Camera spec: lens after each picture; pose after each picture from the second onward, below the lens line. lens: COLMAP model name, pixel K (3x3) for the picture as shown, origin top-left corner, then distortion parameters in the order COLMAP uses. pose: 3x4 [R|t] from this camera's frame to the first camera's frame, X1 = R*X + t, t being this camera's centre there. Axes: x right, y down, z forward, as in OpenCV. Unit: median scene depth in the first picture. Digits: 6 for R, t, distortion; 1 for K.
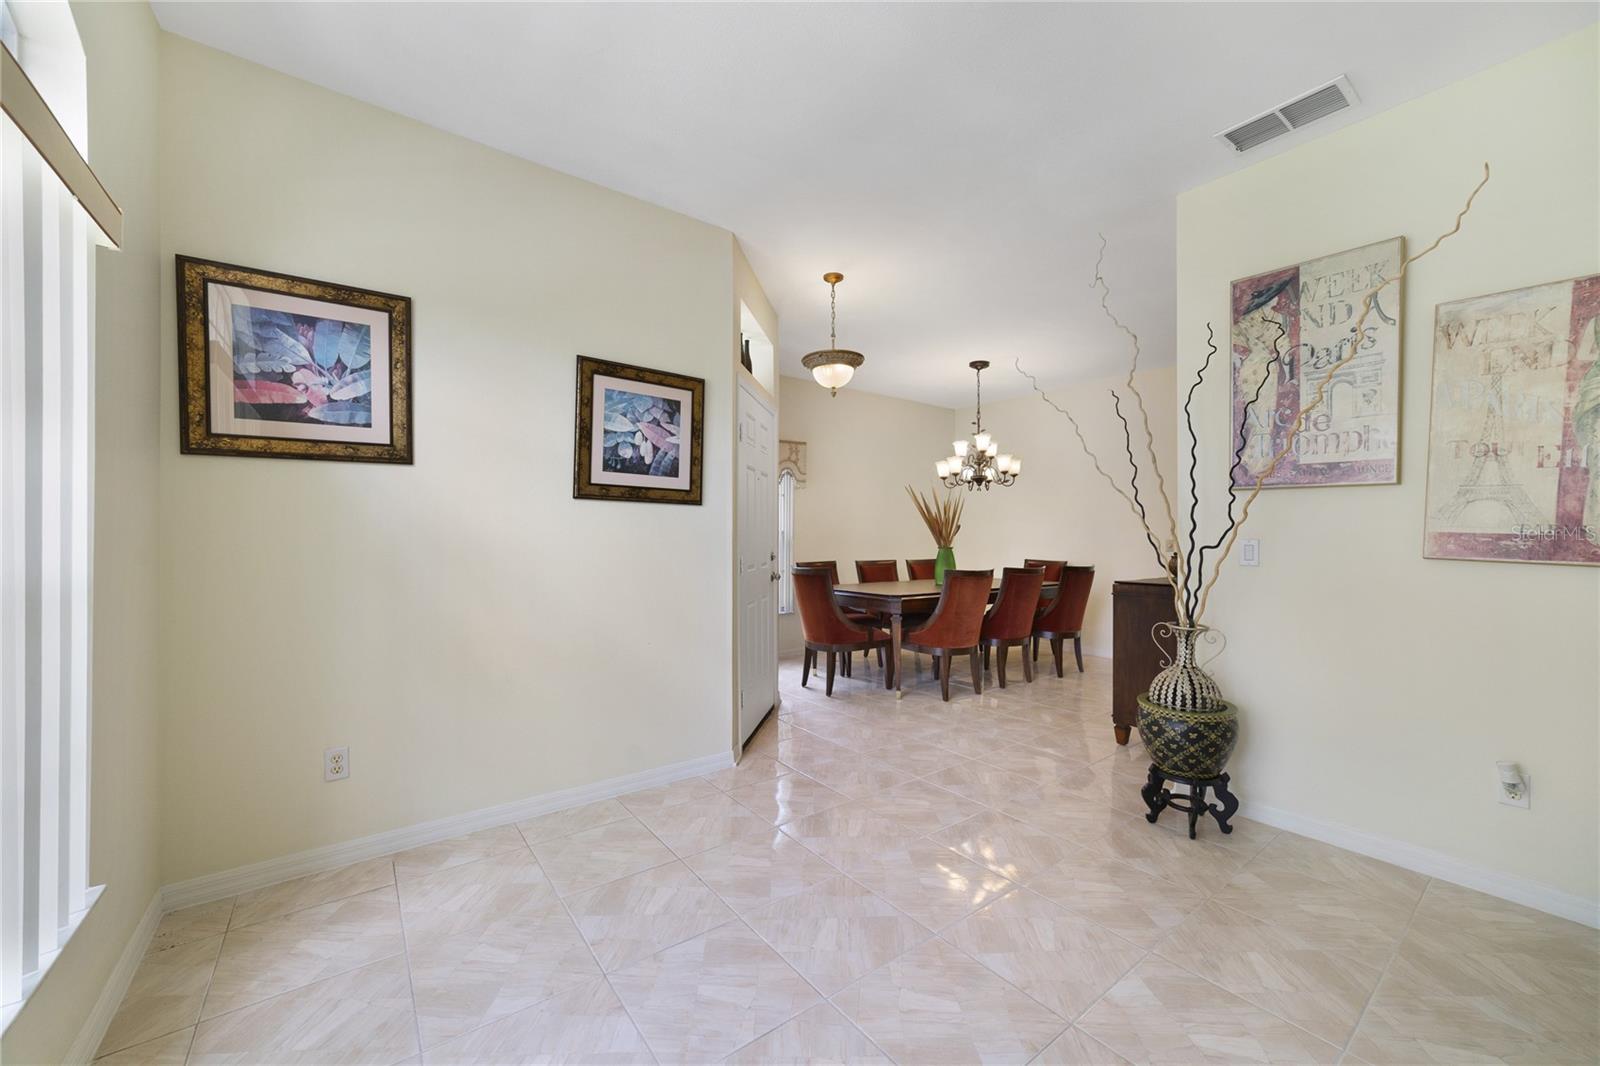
lens RADIAL K [[612.5, 0, 797.2], [0, 612.5, 536.5], [0, 0, 1]] dist [-0.014380, 0.002689]
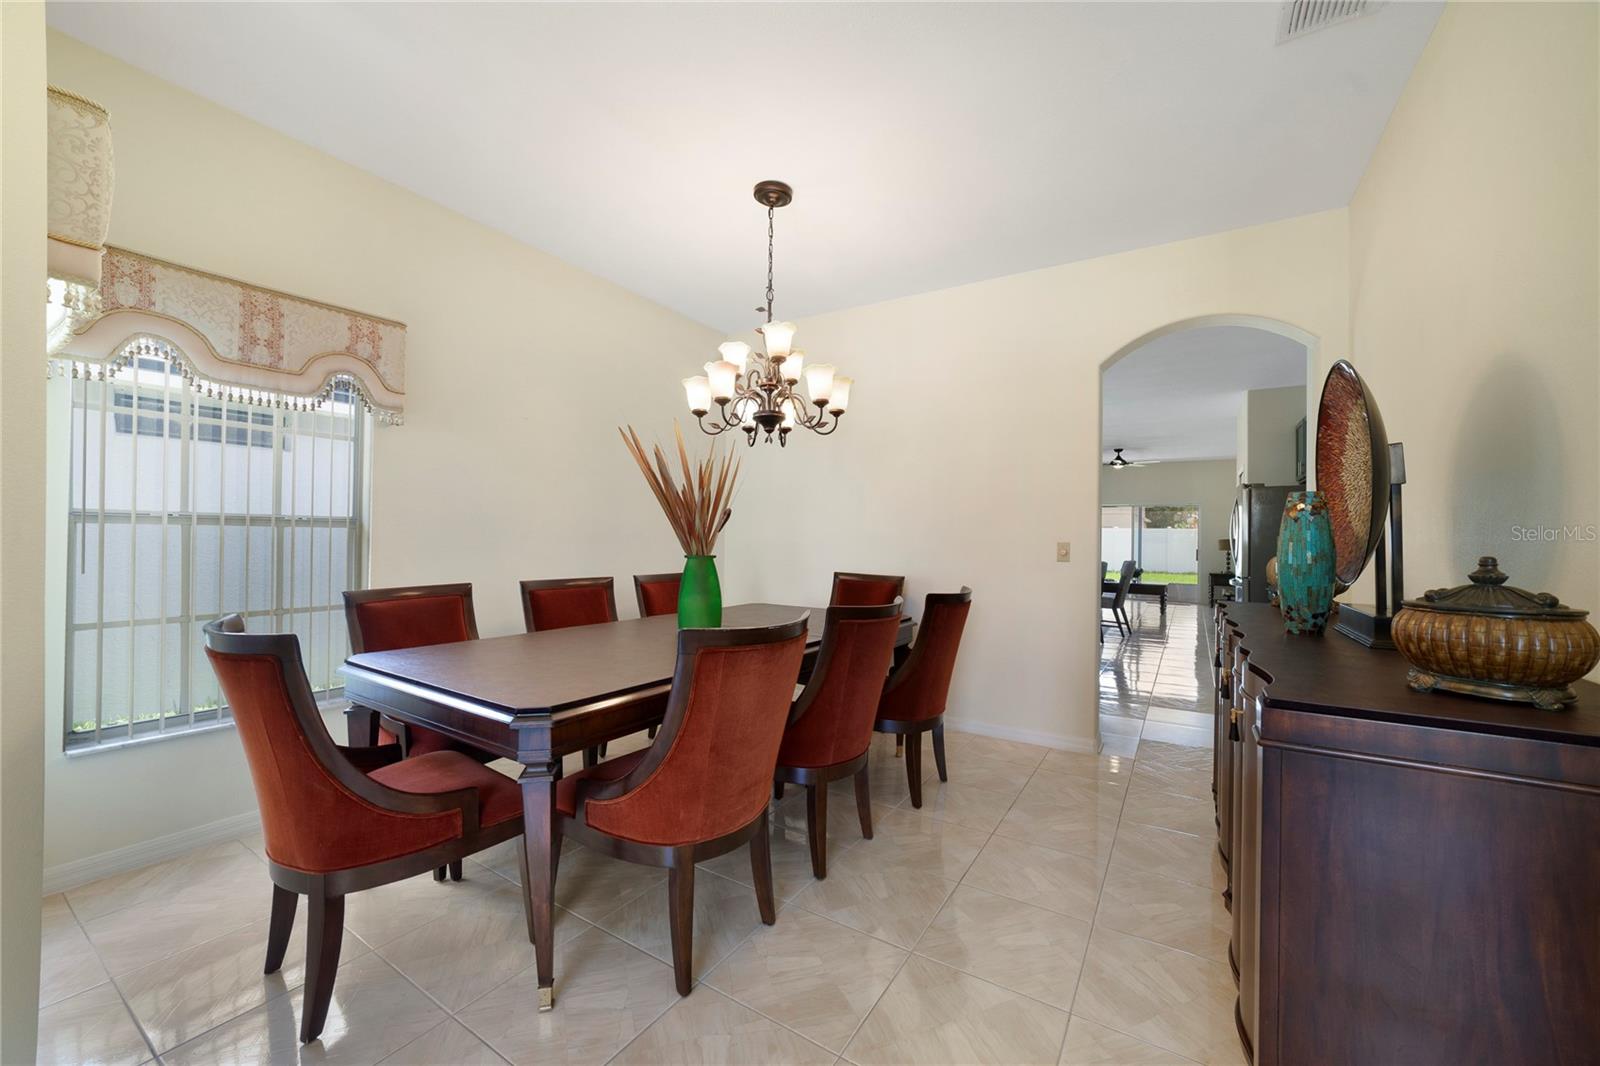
lens RADIAL K [[612.5, 0, 803.5], [0, 612.5, 532.5], [0, 0, 1]] dist [-0.014380, 0.002689]
pose [[0.932415, 0.014234, 0.361110, 0.143907], [-0.011652, 0.999889, -0.009326, 0.002813], [-0.361202, 0.004488, 0.932477, 0.522761]]
